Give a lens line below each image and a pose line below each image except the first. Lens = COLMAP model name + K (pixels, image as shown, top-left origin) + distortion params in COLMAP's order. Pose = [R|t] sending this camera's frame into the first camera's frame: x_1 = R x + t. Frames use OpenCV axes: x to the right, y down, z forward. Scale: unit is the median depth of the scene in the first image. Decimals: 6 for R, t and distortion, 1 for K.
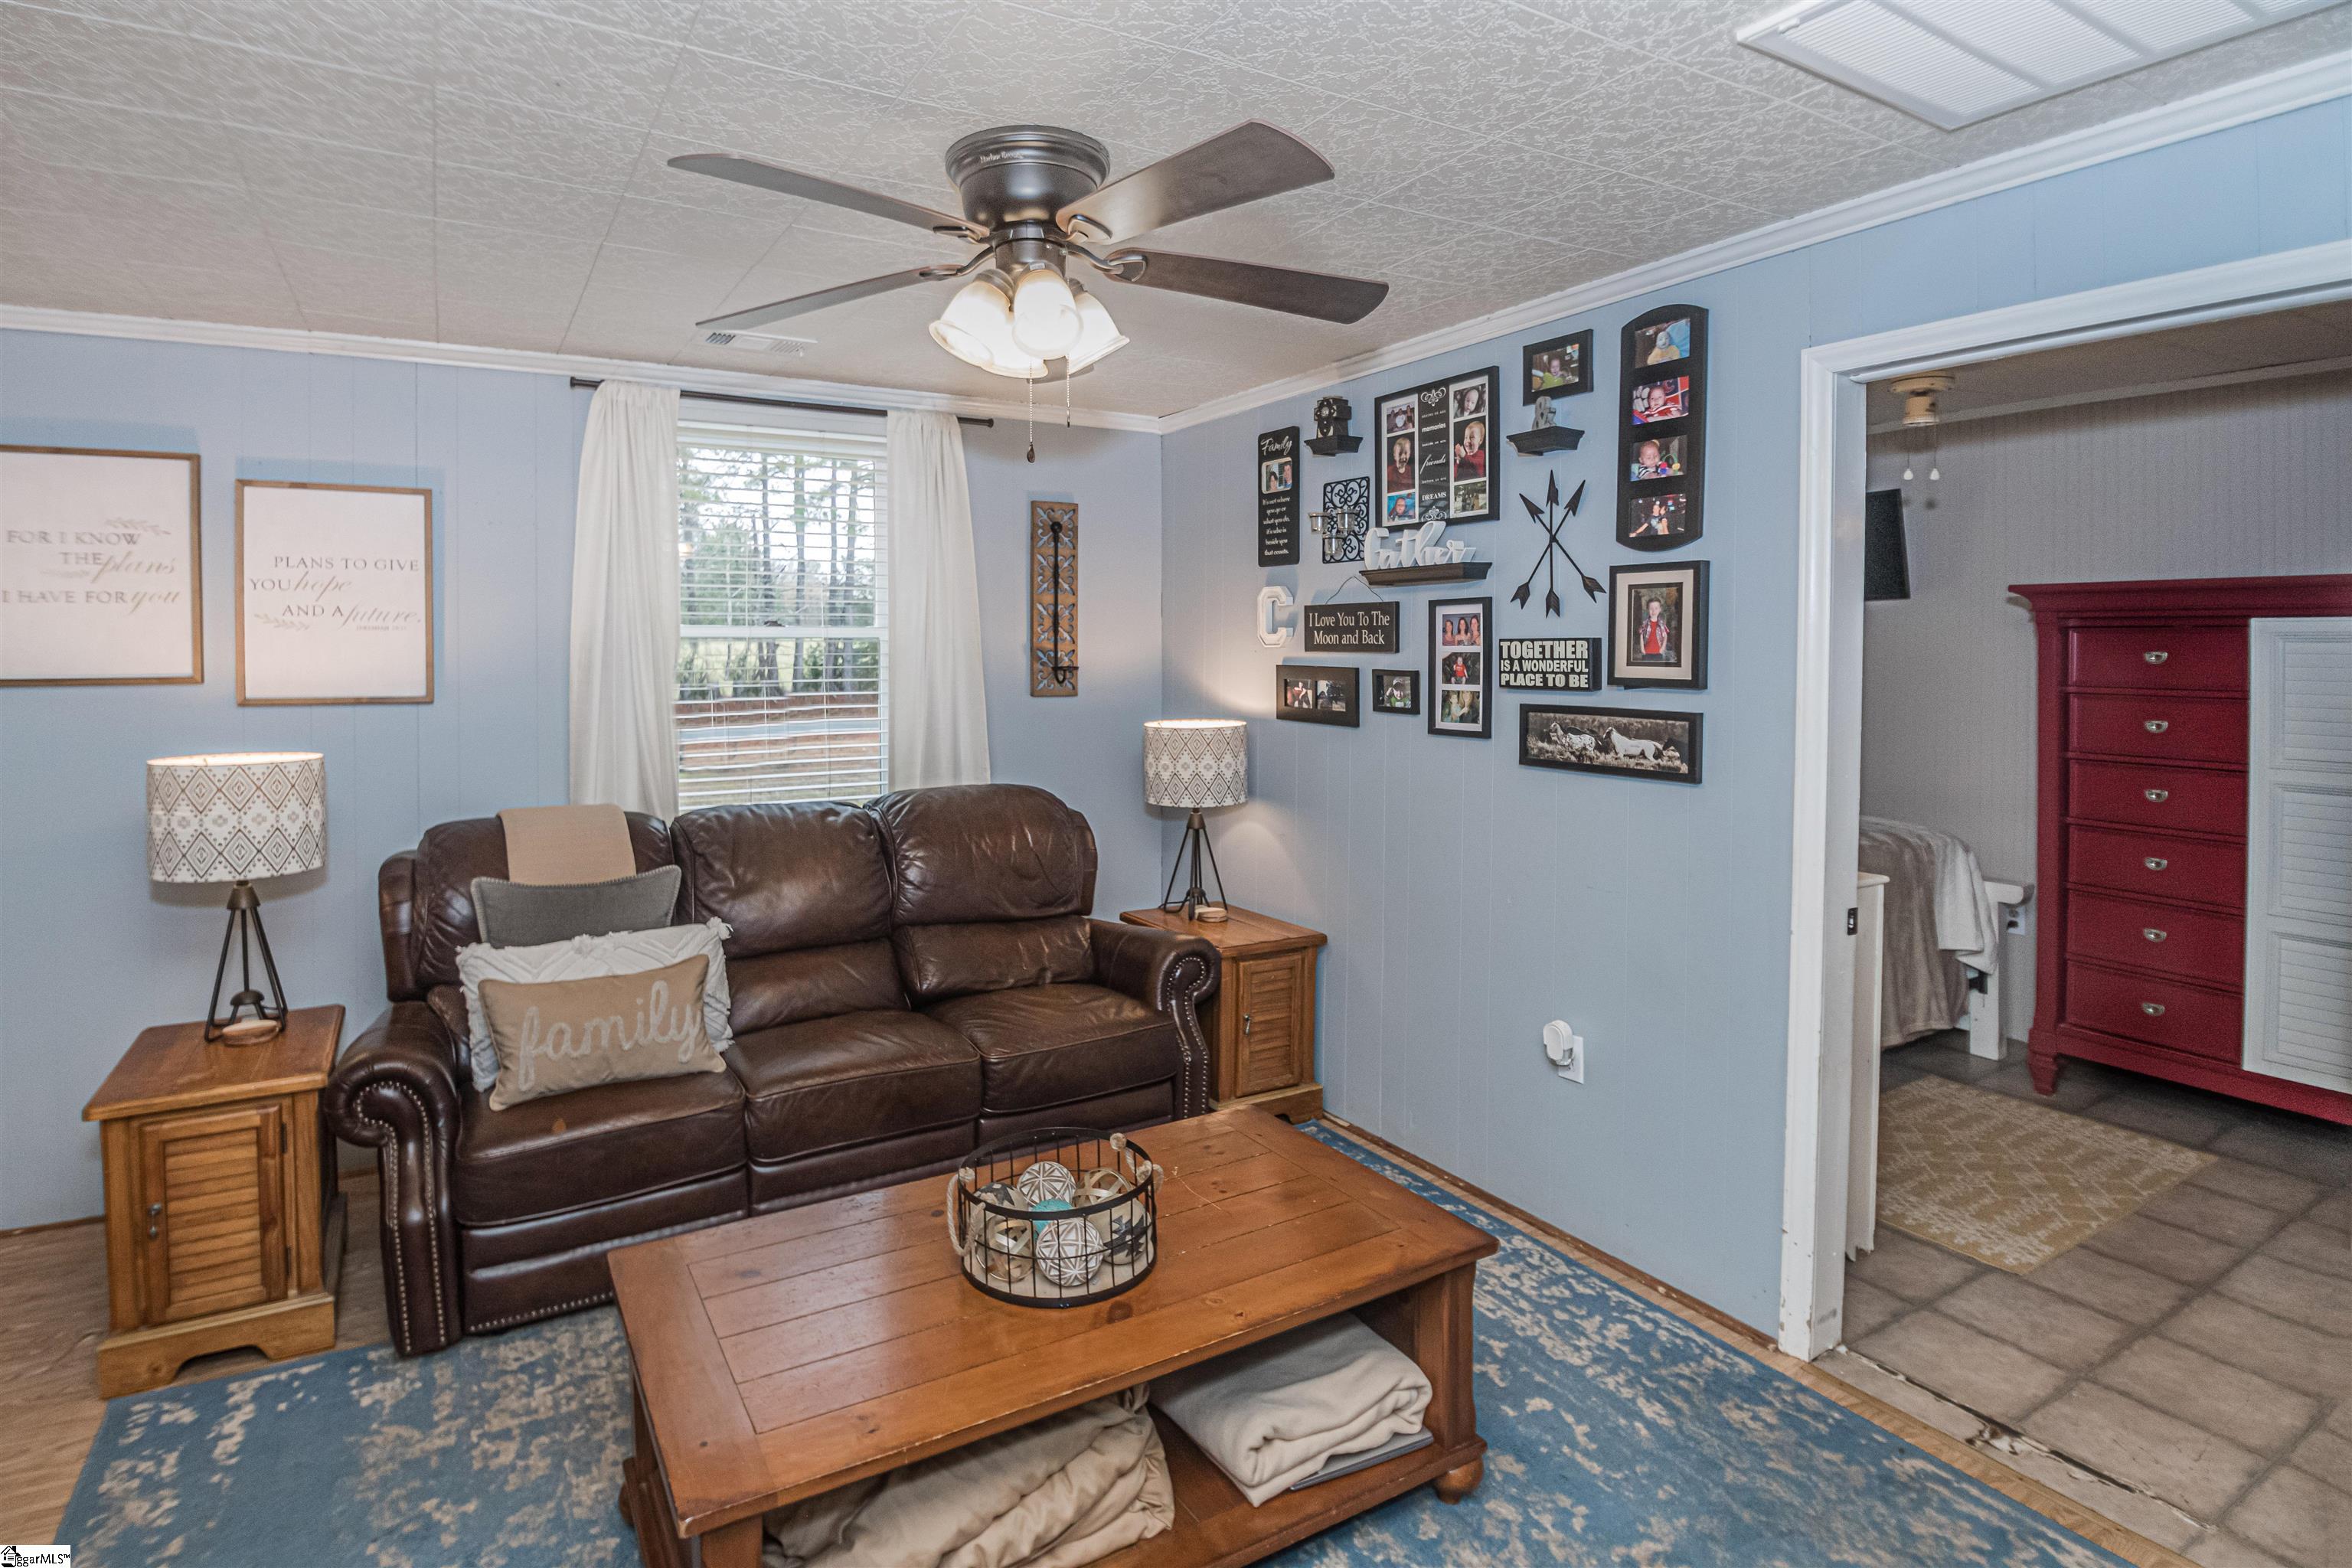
lens RADIAL K [[1145.6, 0, 1178.7], [0, 1145.6, 739.4], [0, 0, 1]] dist [-0.067331, 0.000172]
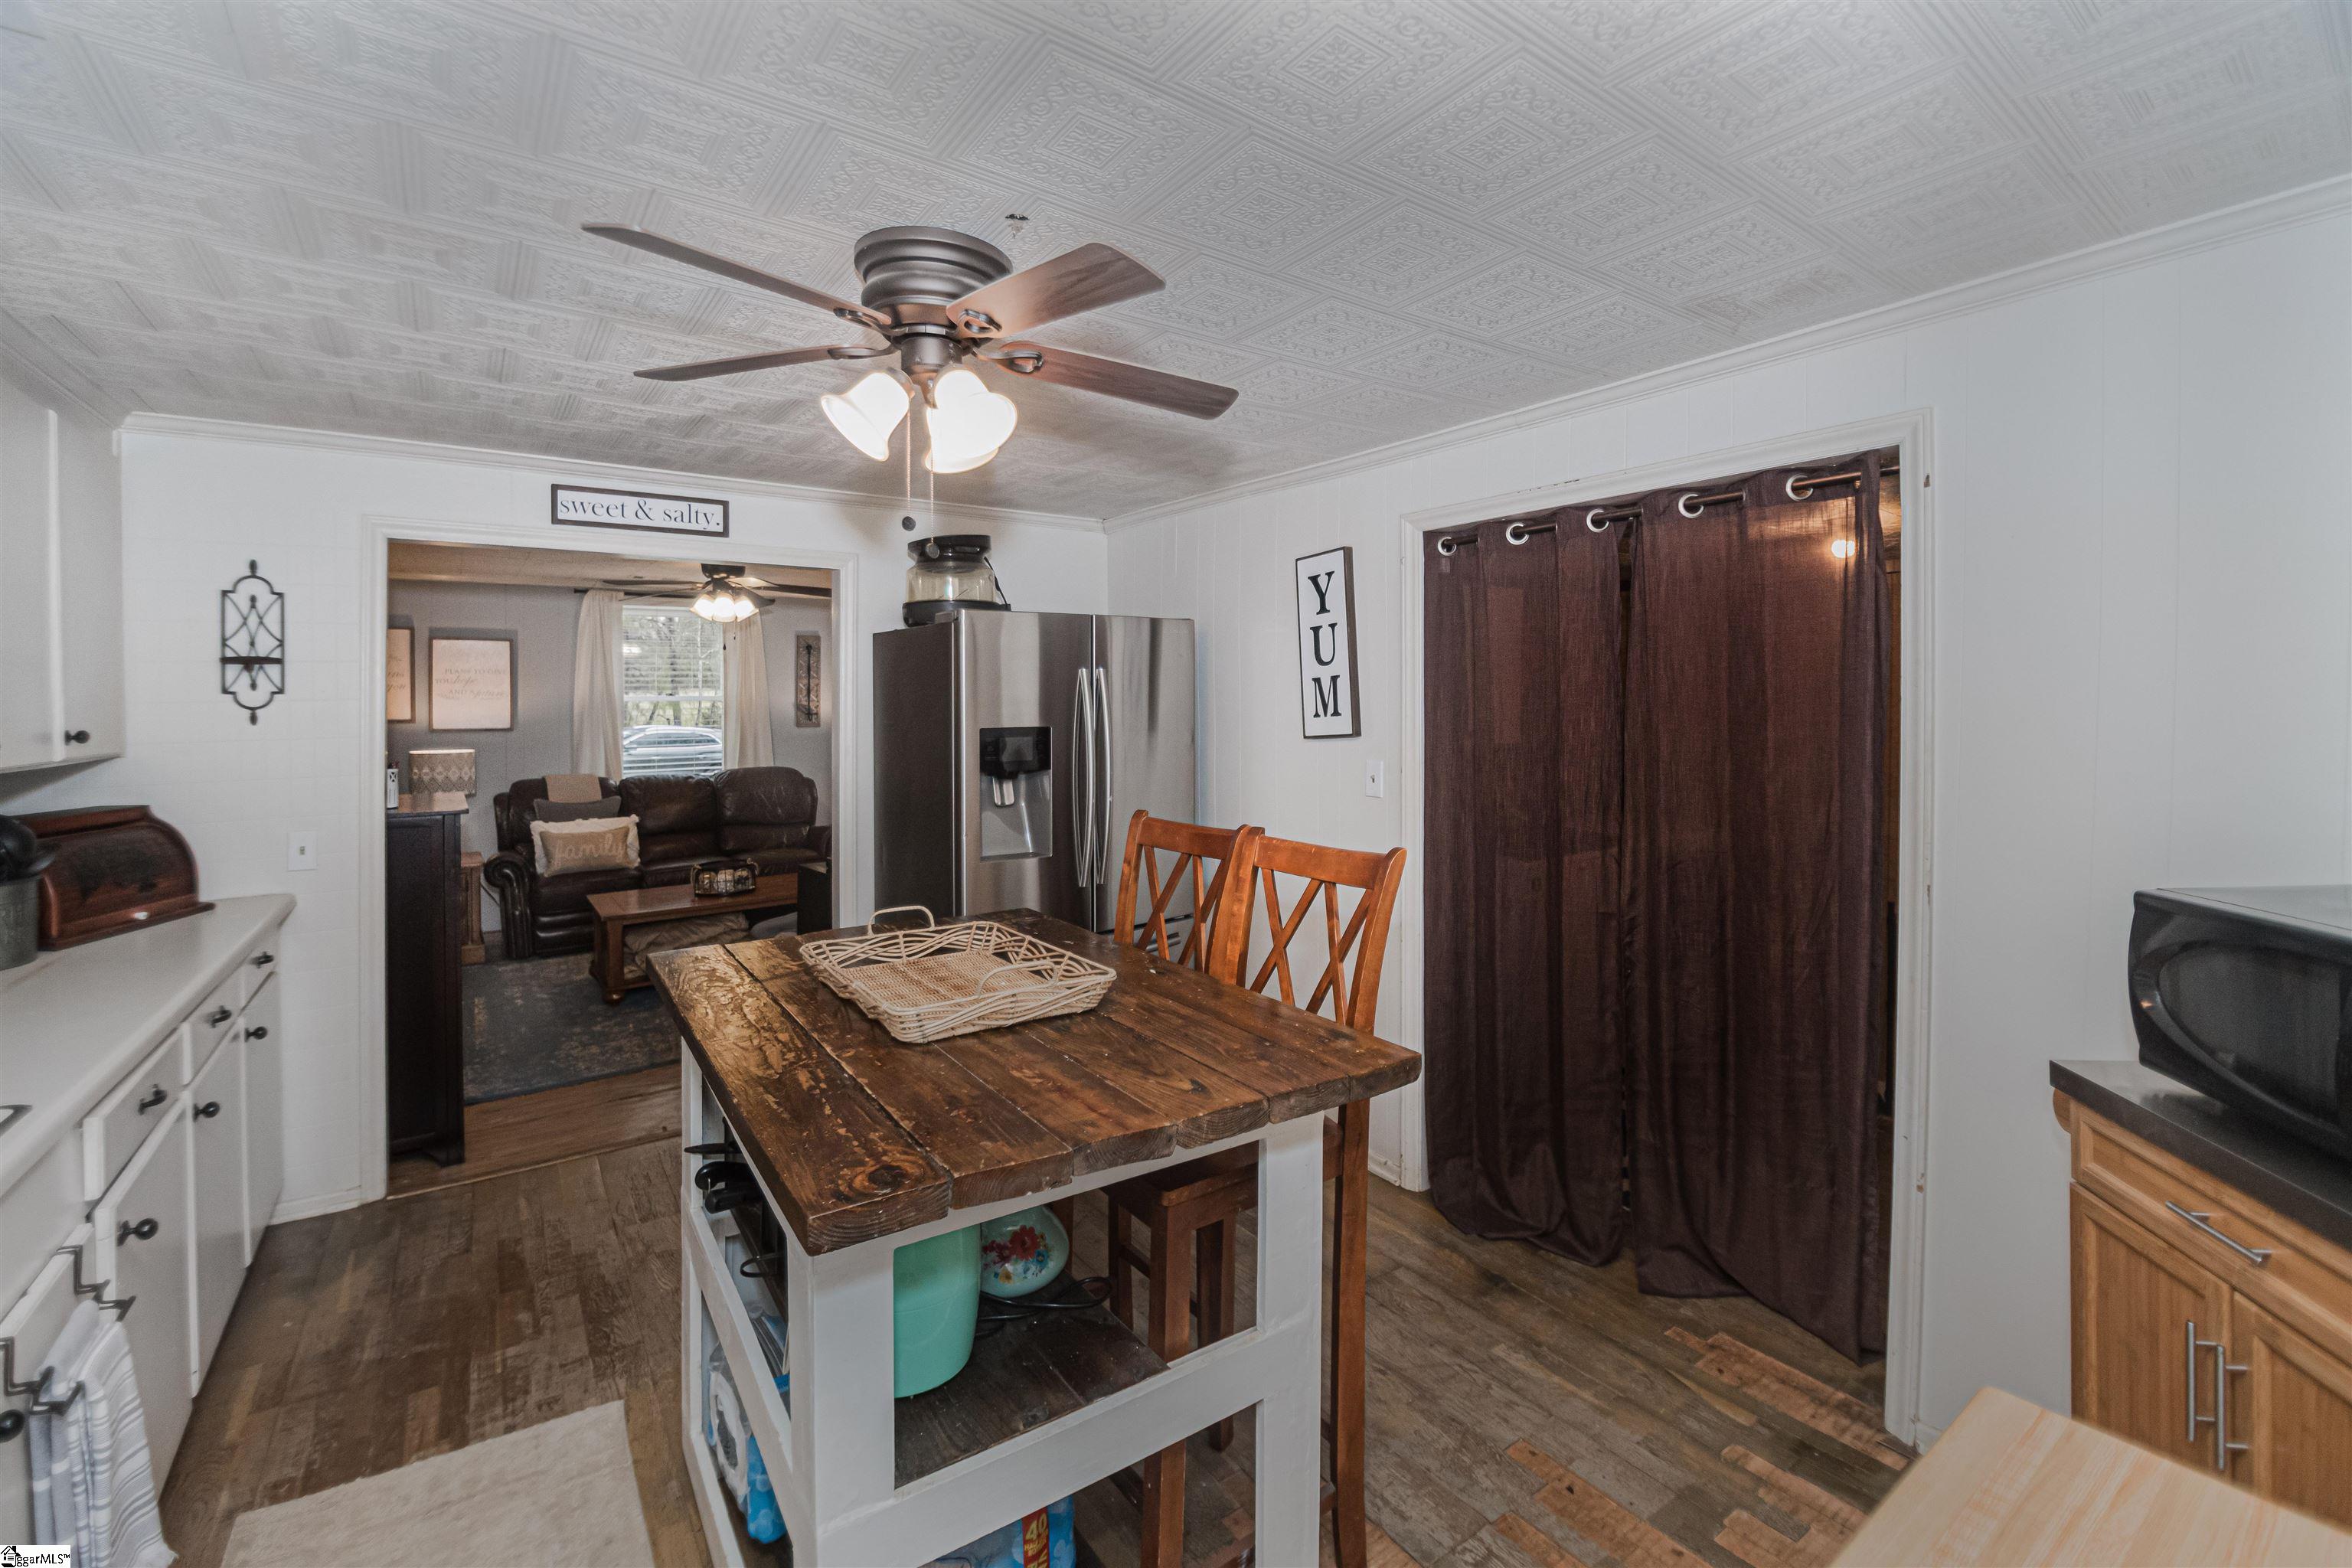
lens RADIAL K [[1021.8, 0, 1211.7], [0, 1021.8, 703.7], [0, 0, 1]] dist [-0.016548, -0.000371]
pose [[0.993284, 0.012738, 0.115002, 0.629502], [-0.008434, 0.999248, -0.037839, -0.018832], [-0.115398, 0.036615, 0.992644, -1.461542]]
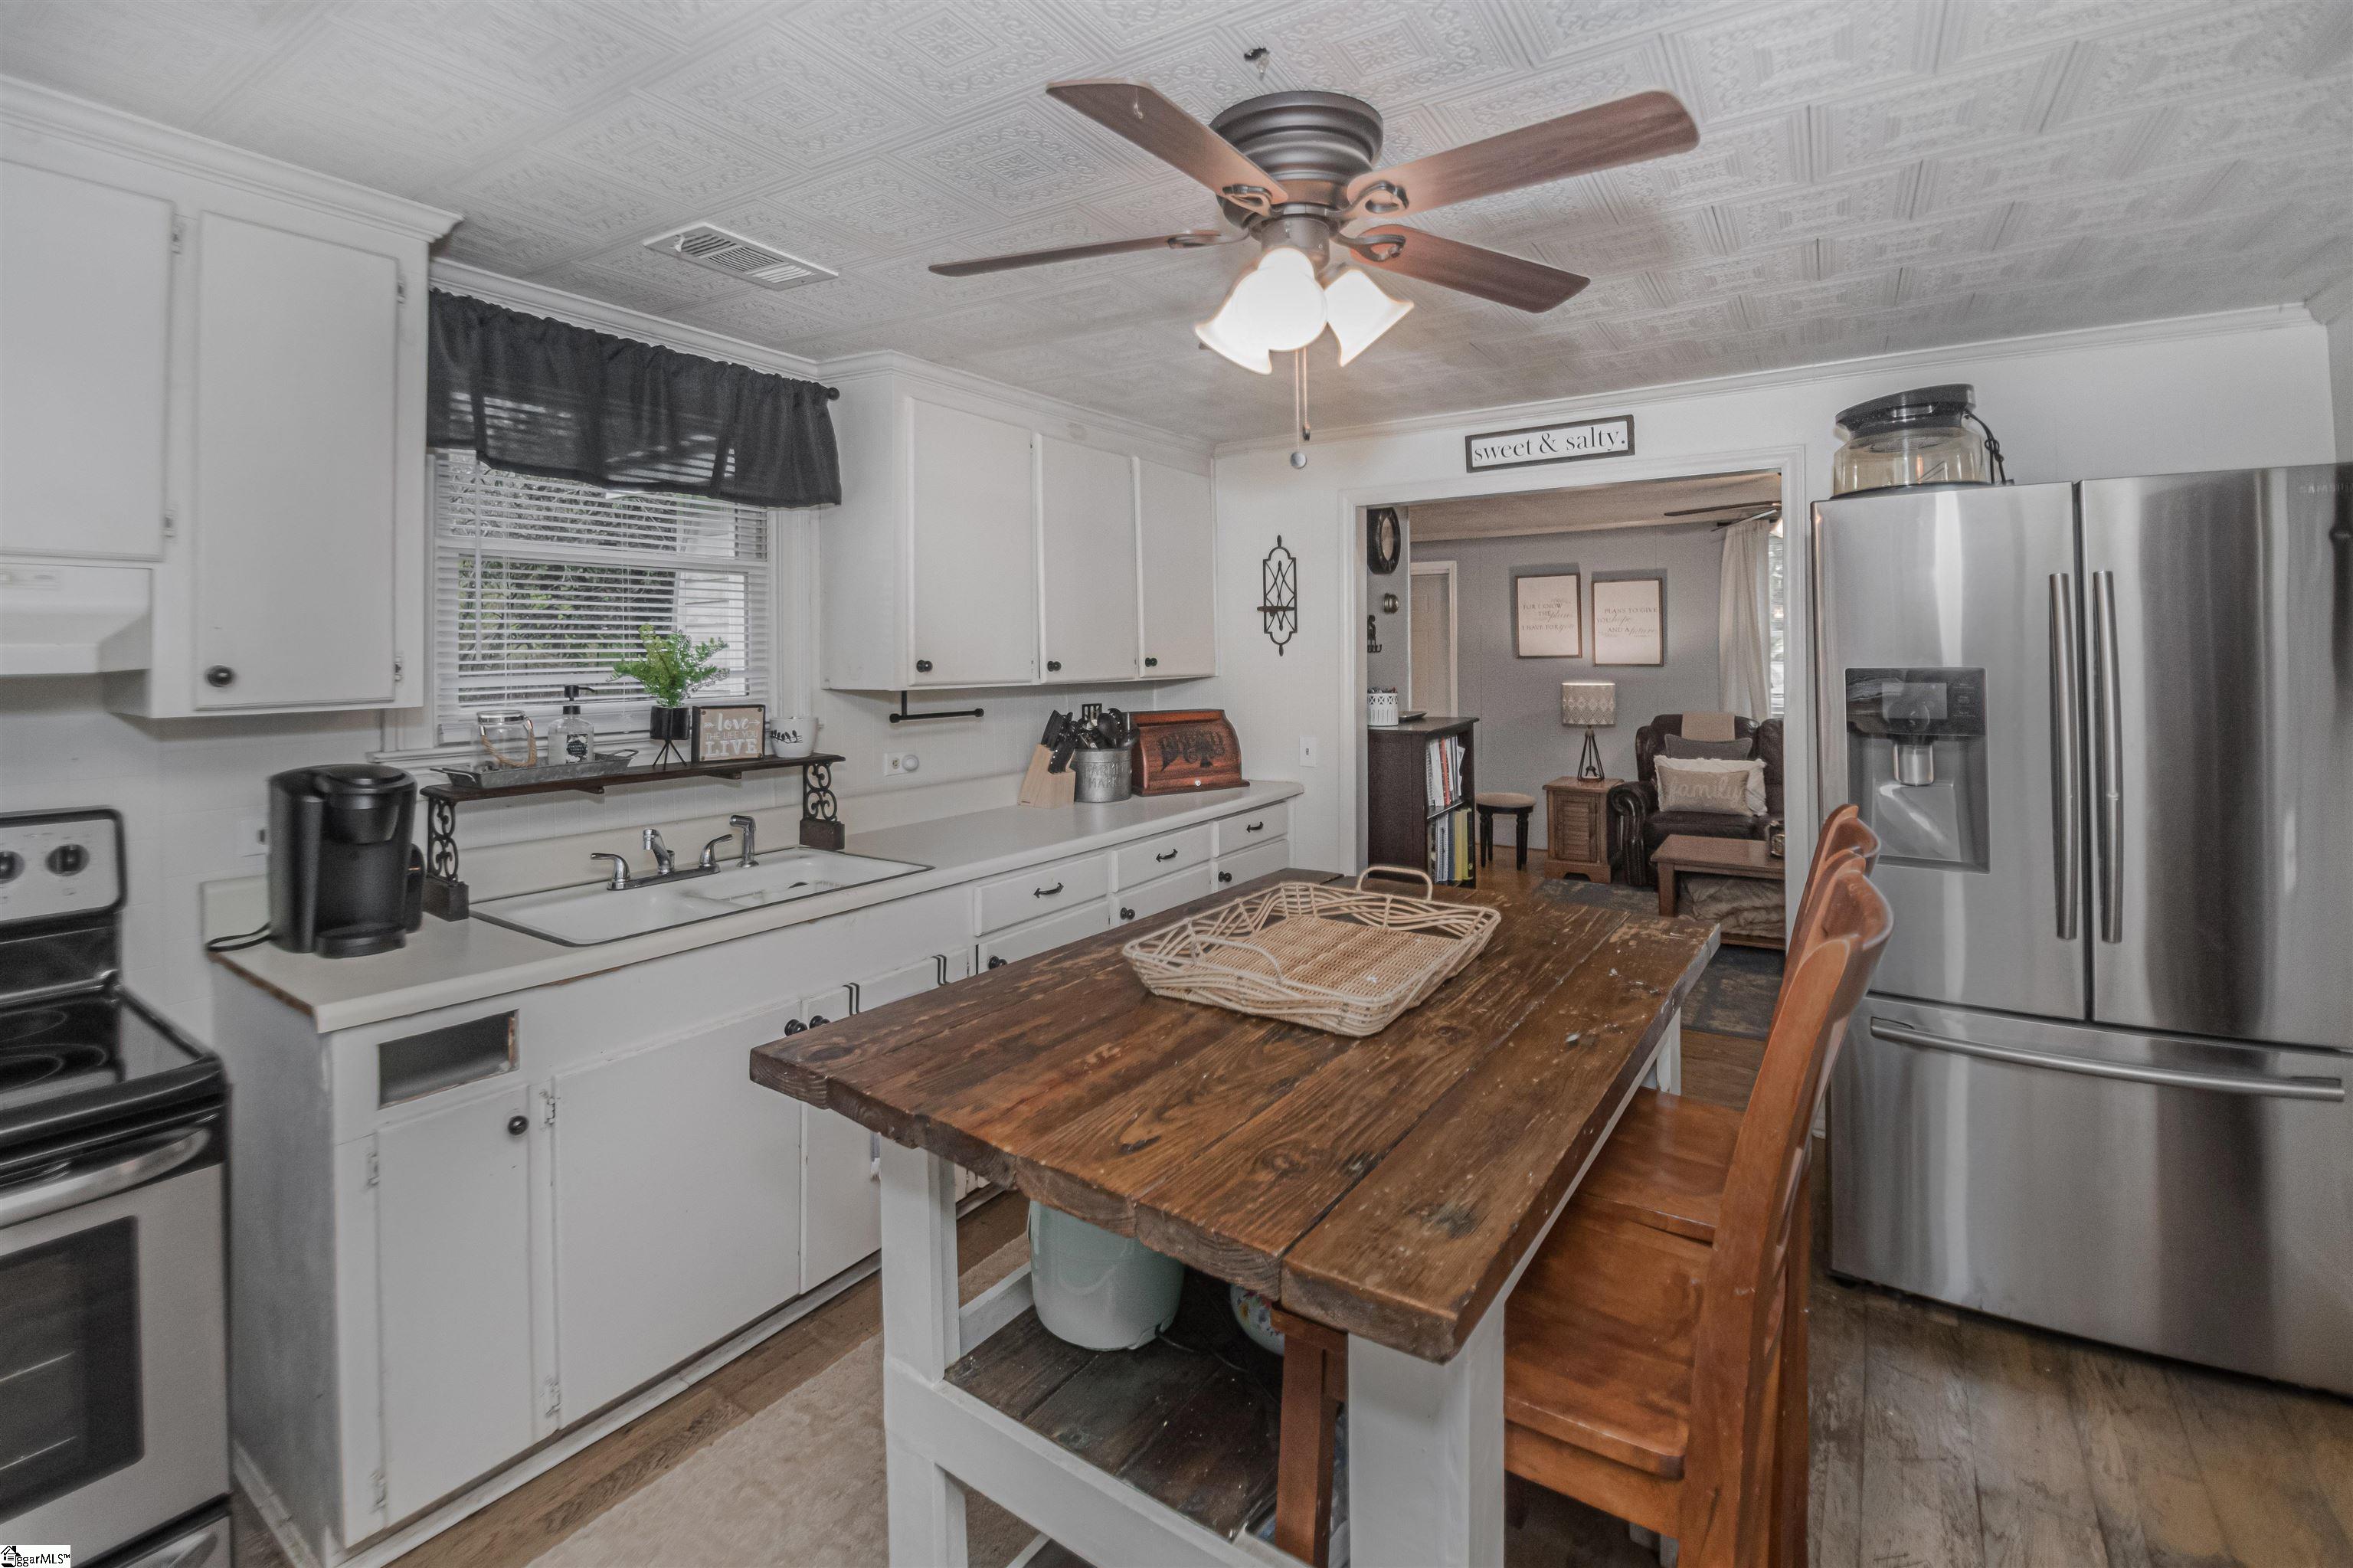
lens RADIAL K [[1055.8, 0, 1164.6], [0, 1055.8, 634.0], [0, 0, 1]] dist [-0.013897, -0.000283]
pose [[0.432510, -0.000422, -0.901629, 1.046748], [-0.032725, 0.999334, -0.016166, -0.029550], [0.901035, 0.036498, 0.432208, -1.105213]]
